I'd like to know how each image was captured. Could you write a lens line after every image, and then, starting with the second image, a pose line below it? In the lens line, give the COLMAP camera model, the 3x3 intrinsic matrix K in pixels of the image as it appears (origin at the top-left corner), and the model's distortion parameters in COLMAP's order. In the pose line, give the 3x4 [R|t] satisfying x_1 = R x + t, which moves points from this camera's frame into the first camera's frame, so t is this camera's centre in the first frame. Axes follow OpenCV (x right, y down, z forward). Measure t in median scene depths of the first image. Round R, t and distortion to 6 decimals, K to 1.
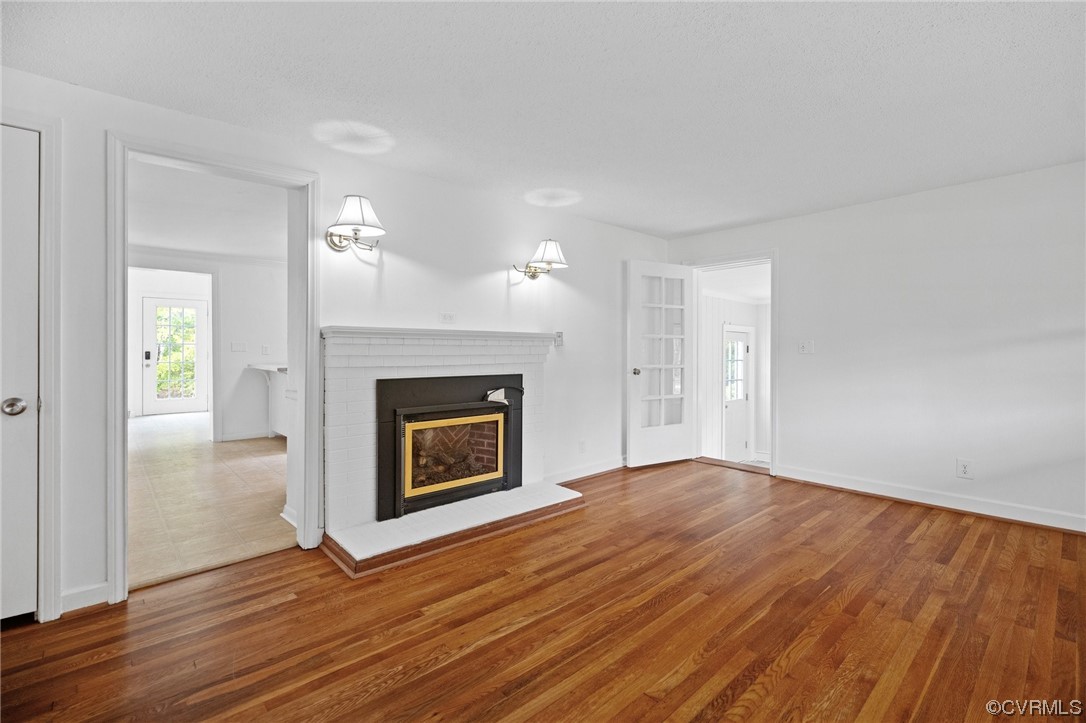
lens RADIAL K [[482.8, 0, 542.4], [0, 482.8, 354.9], [0, 0, 1]] dist [0.002937, 0.000064]
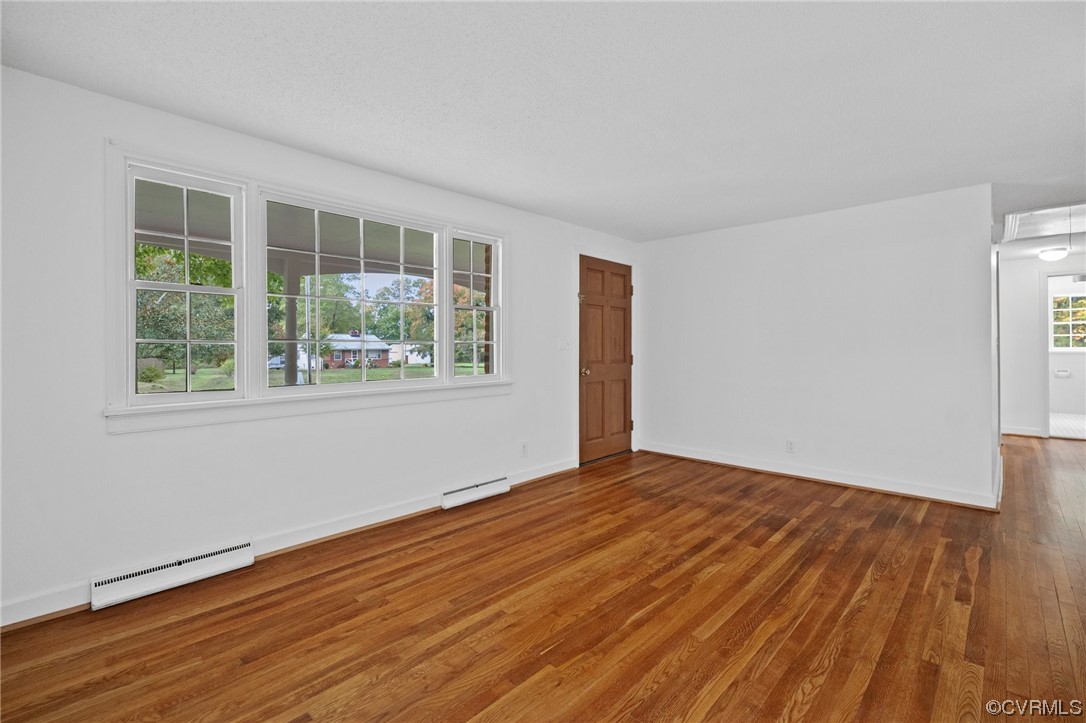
lens RADIAL K [[482.8, 0, 543.9], [0, 482.8, 354.6], [0, 0, 1]] dist [0.002937, 0.000064]
pose [[-0.997303, 0.005004, -0.073223, 0.745575], [0.003741, 0.999842, 0.017374, -0.016587], [0.073298, 0.017054, -0.997164, 2.047555]]
